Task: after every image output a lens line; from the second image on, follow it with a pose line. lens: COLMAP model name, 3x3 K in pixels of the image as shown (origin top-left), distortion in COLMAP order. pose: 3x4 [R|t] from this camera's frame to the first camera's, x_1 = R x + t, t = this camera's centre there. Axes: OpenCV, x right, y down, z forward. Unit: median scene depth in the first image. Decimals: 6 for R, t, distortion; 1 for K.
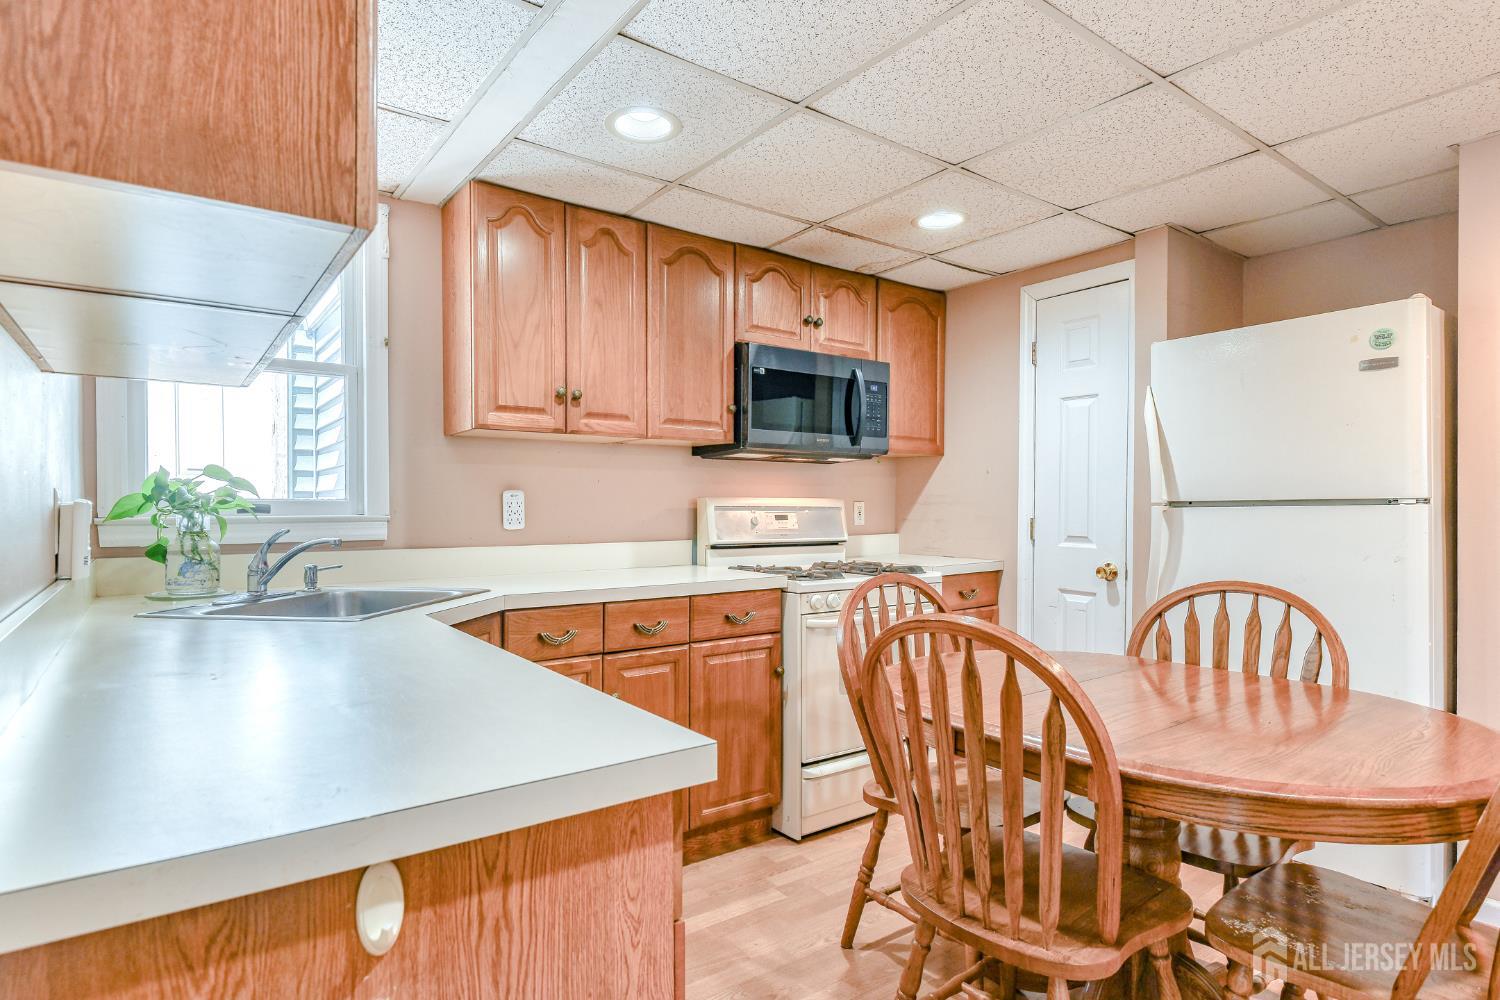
lens RADIAL K [[800.0, 0, 750.0], [0, 800.0, 500.0], [0, 0, 1]] dist [0.003188, 0.000457]
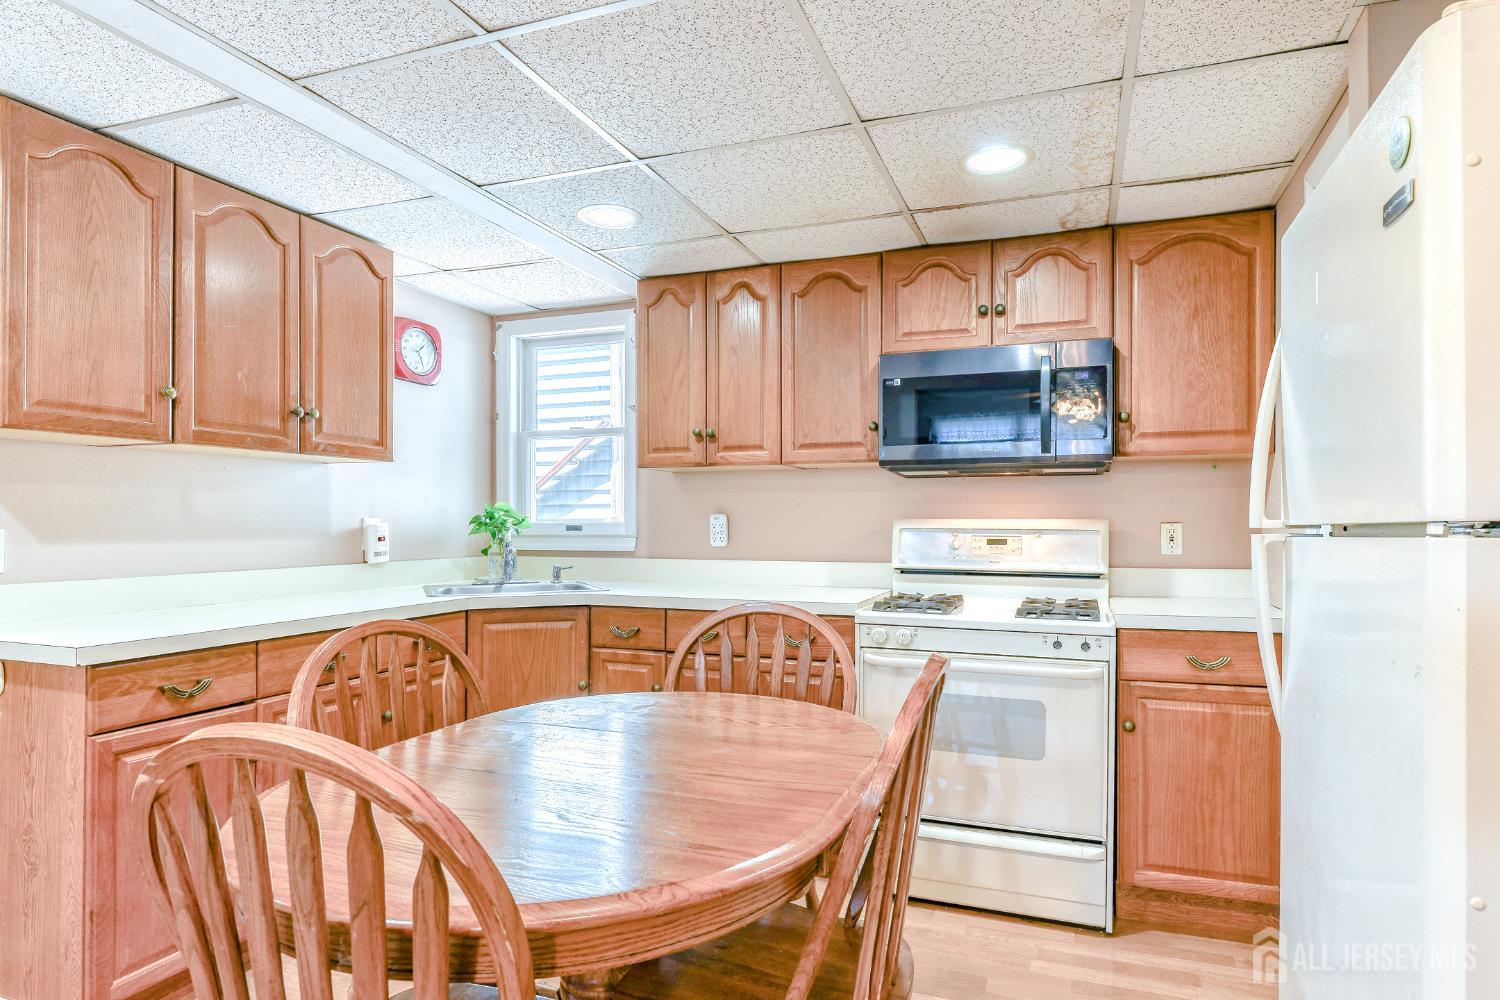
lens RADIAL K [[812.4, 0, 784.6], [0, 812.4, 510.6], [0, 0, 1]] dist [-0.002055, -0.001301]
pose [[0.553922, -0.010607, -0.832501, 0.781772], [0.002933, 0.999937, -0.010789, -0.003653], [0.832563, 0.003535, 0.553919, 0.402938]]
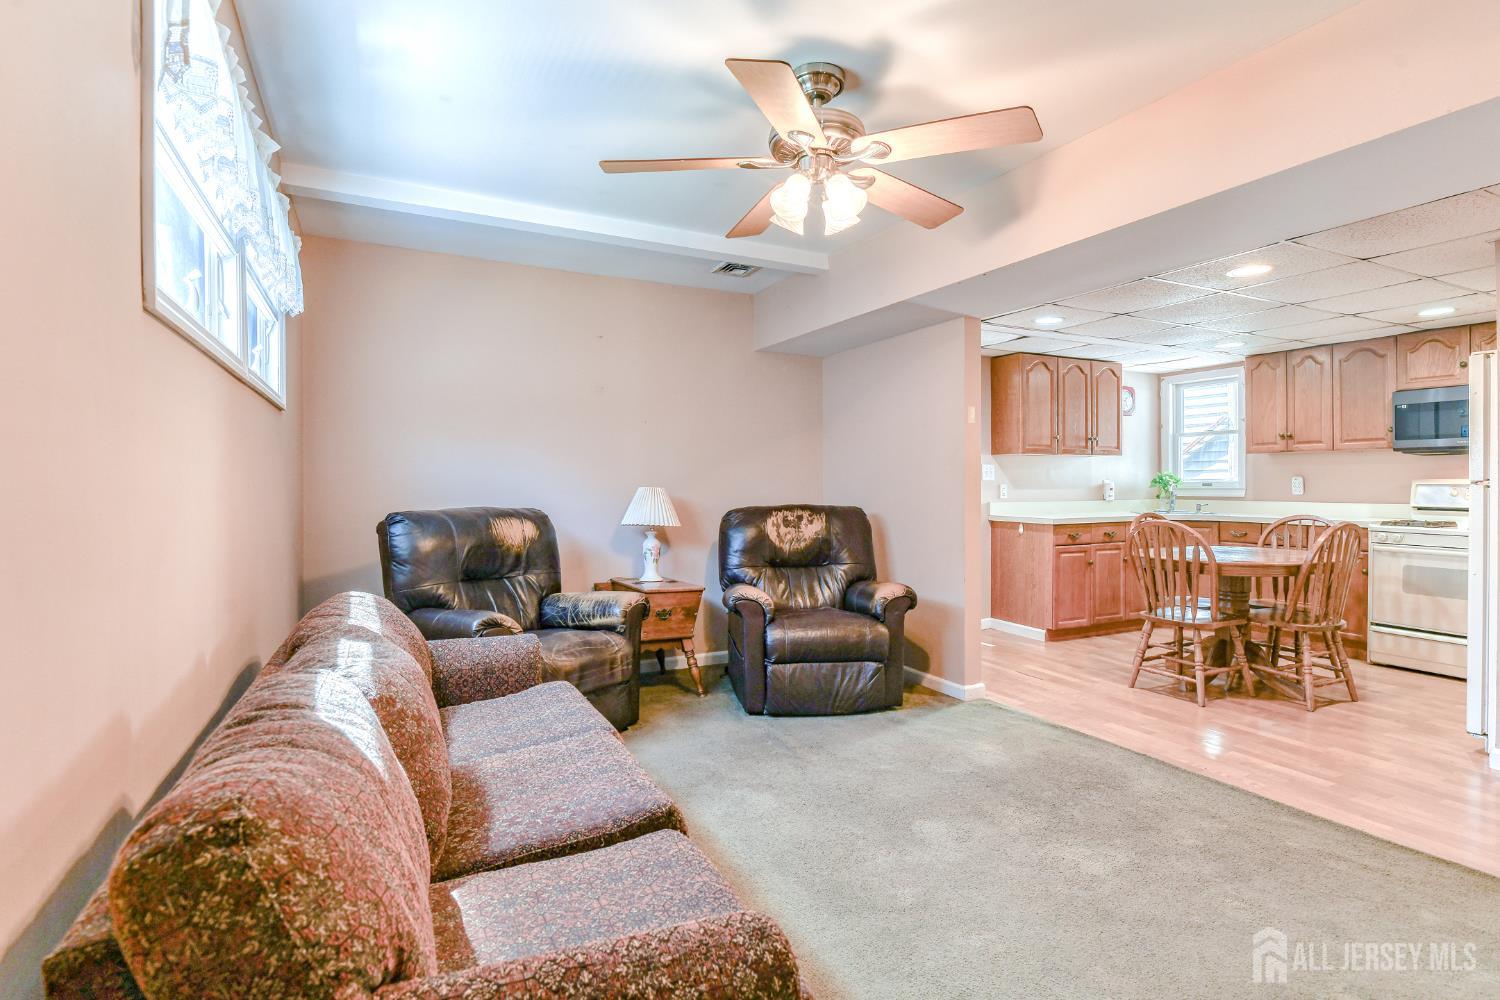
lens RADIAL K [[751.7, 0, 773.8], [0, 751.7, 483.5], [0, 0, 1]] dist [0.002682, -0.011344]
pose [[-0.160562, 0.003212, -0.987020, 1.976174], [0.007572, 0.999969, 0.002022, -0.008339], [0.986997, -0.007149, -0.160582, -0.092001]]
